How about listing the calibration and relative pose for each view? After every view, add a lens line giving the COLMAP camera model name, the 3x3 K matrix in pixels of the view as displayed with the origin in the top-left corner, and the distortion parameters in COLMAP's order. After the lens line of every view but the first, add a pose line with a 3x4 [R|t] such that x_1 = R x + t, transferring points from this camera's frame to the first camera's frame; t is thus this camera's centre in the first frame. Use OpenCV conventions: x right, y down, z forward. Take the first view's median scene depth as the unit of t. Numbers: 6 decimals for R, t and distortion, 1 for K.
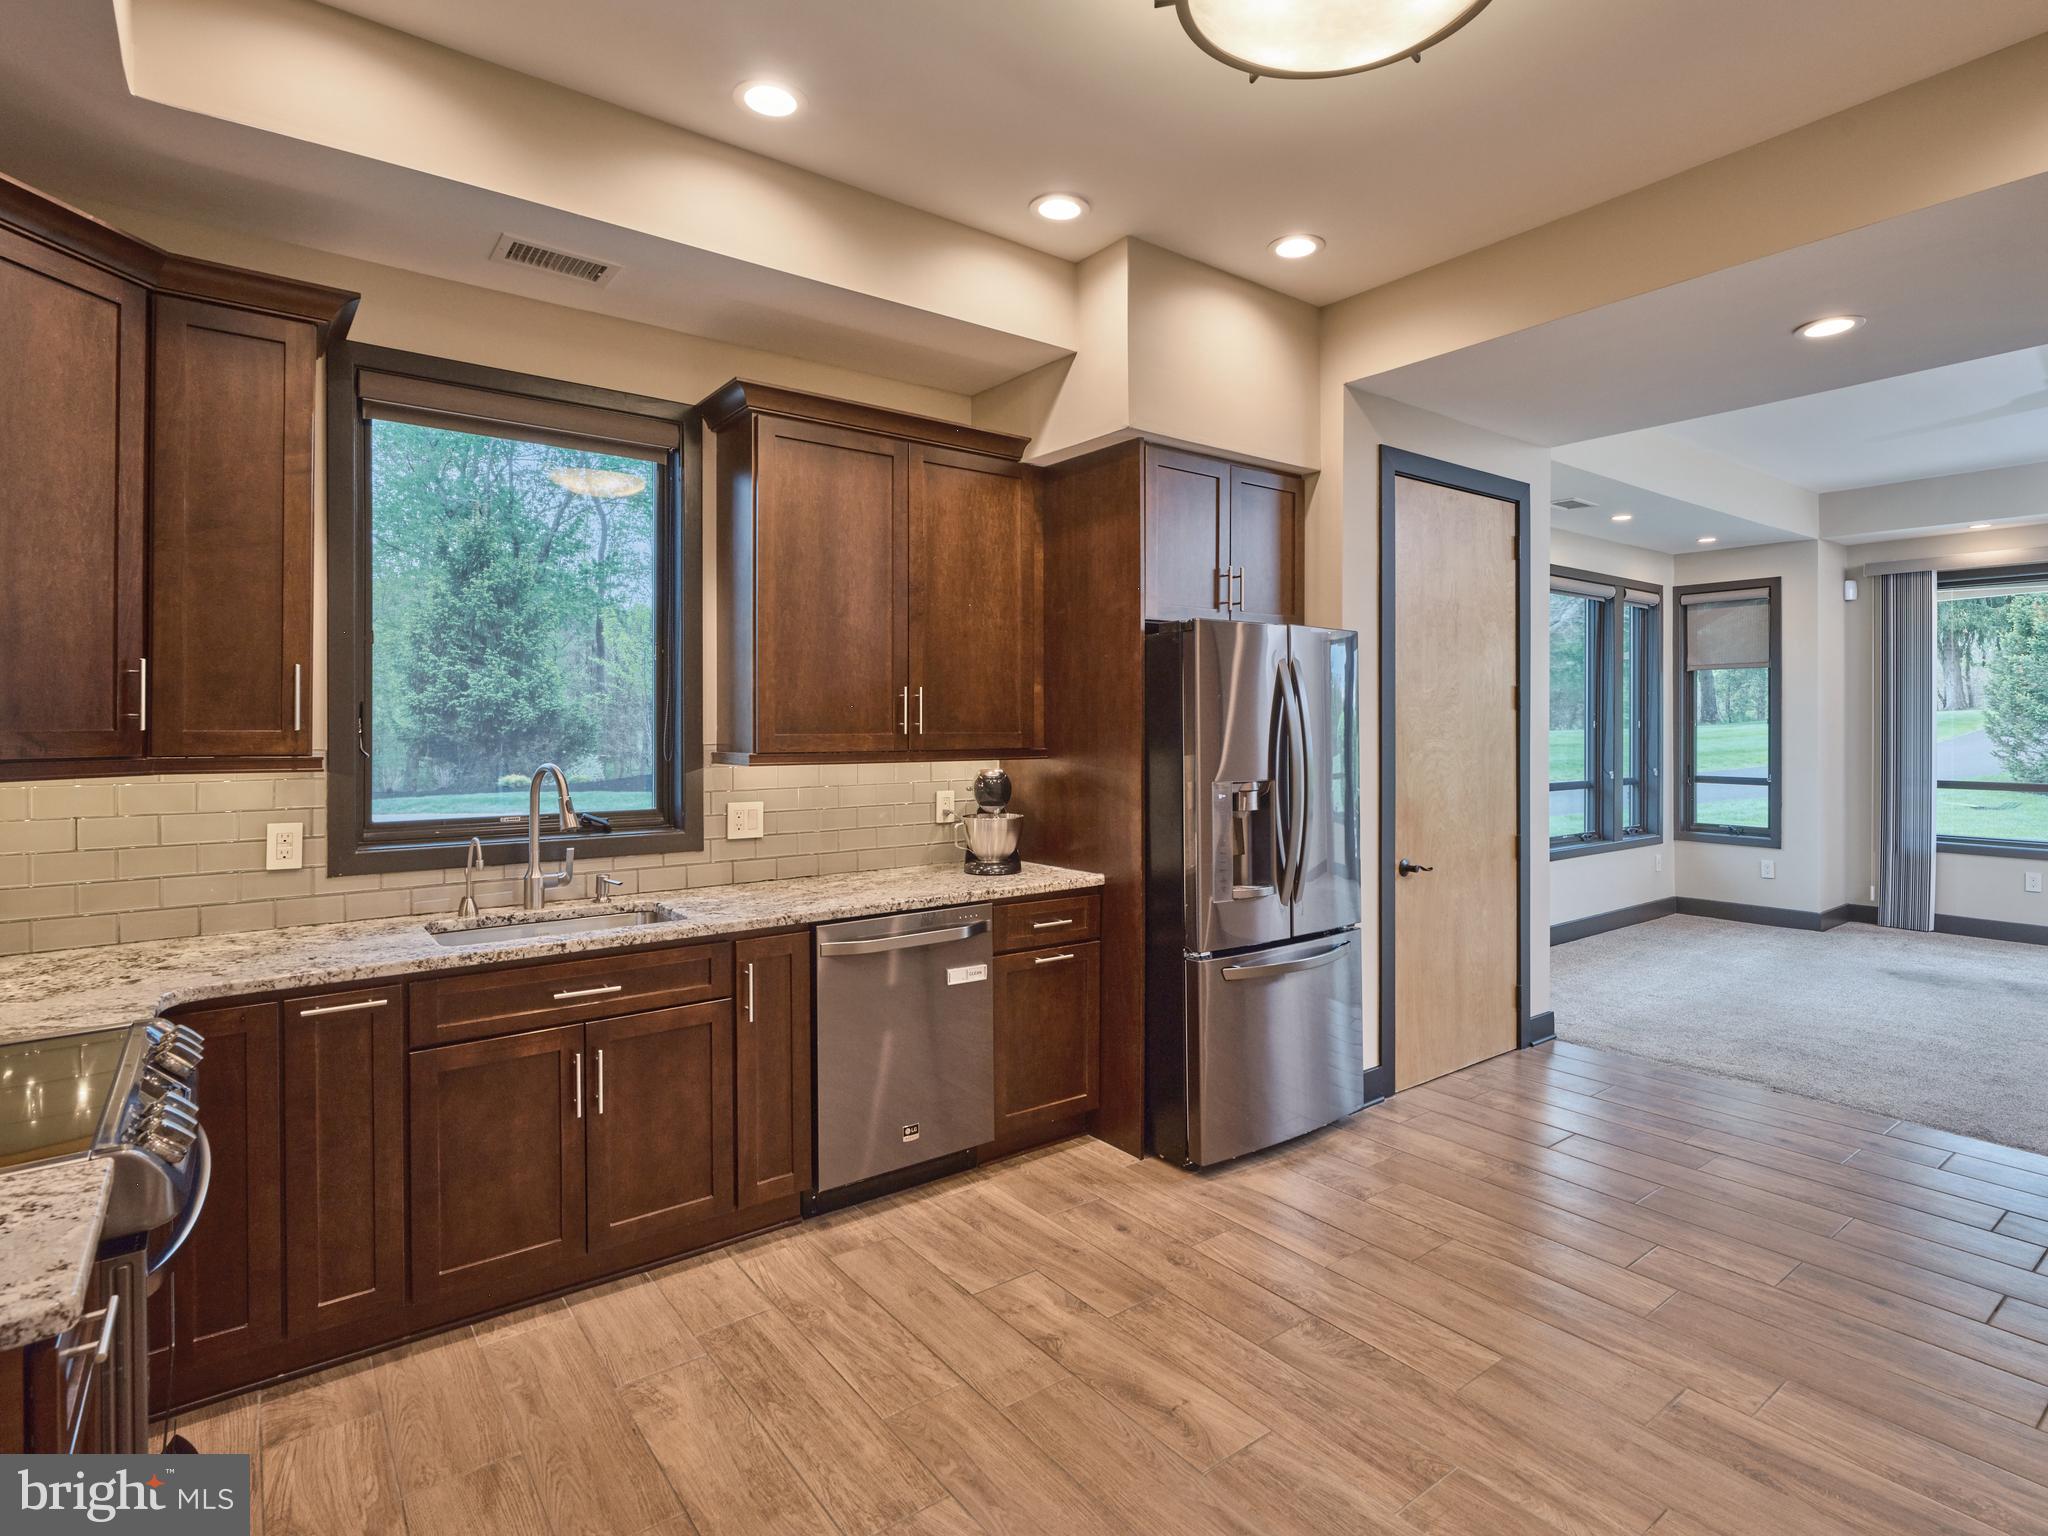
lens RADIAL K [[1053.7, 0, 1073.1], [0, 1053.7, 727.4], [0, 0, 1]] dist [-0.002196, -0.000567]
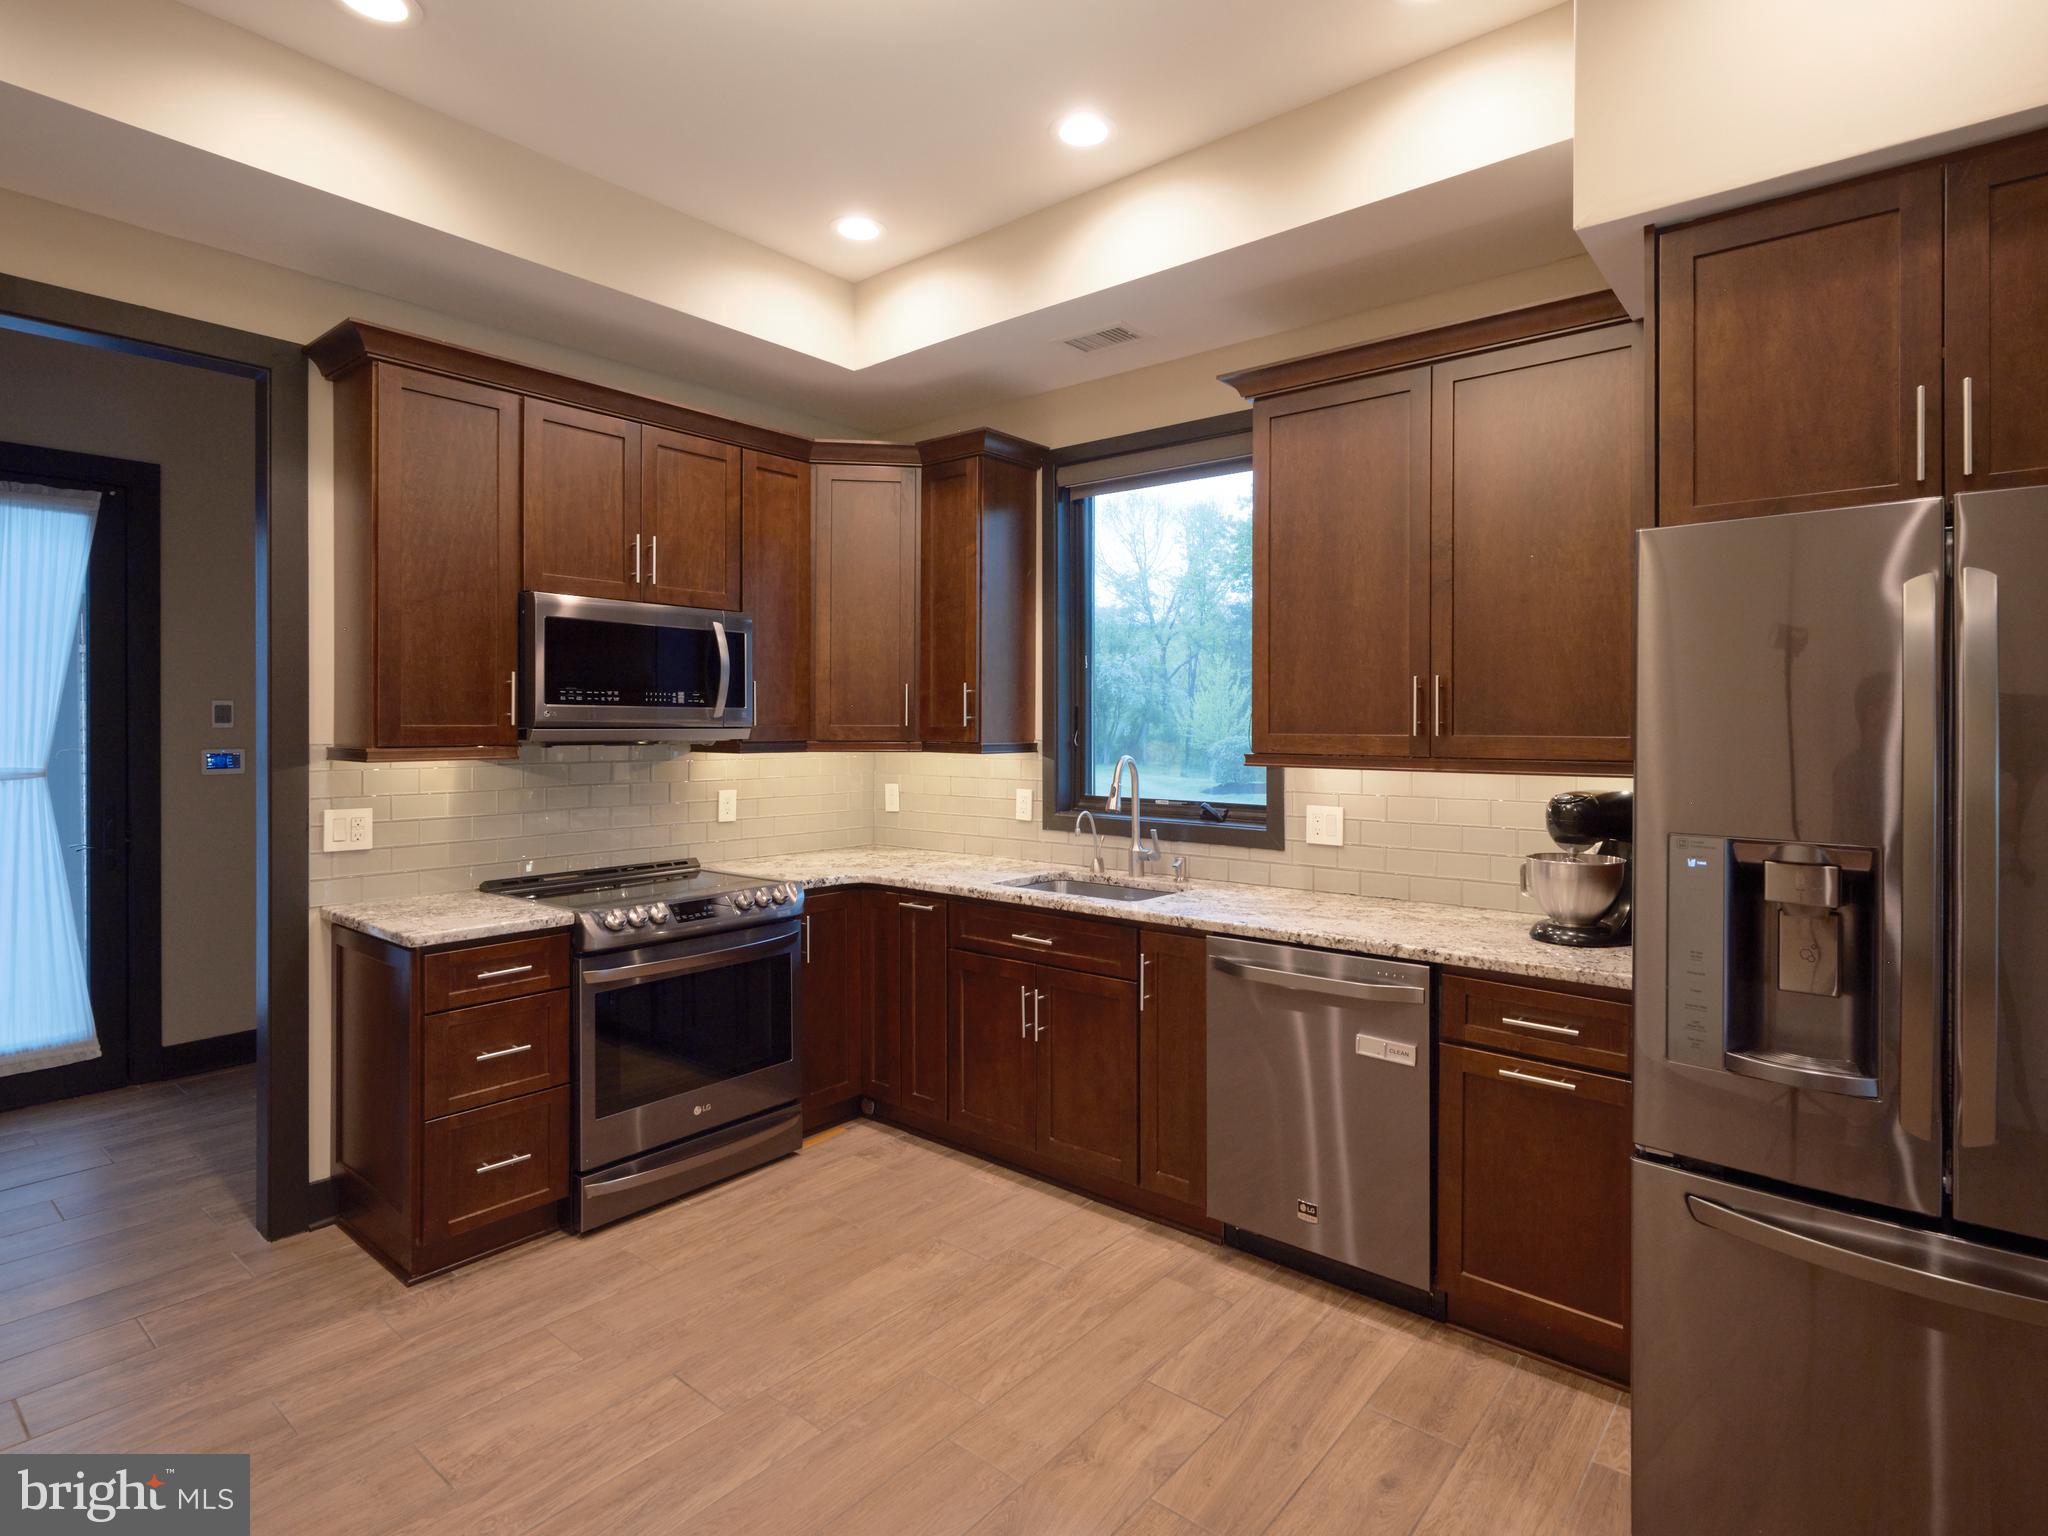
lens RADIAL K [[1050.2, 0, 1024.6], [0, 1050.2, 723.1], [0, 0, 1]] dist [-0.004992, -0.000490]
pose [[0.208460, 0.001308, -0.978030, 0.735602], [-0.004962, 0.999988, 0.000280, -0.002201], [0.978018, 0.004795, 0.208464, 0.727862]]
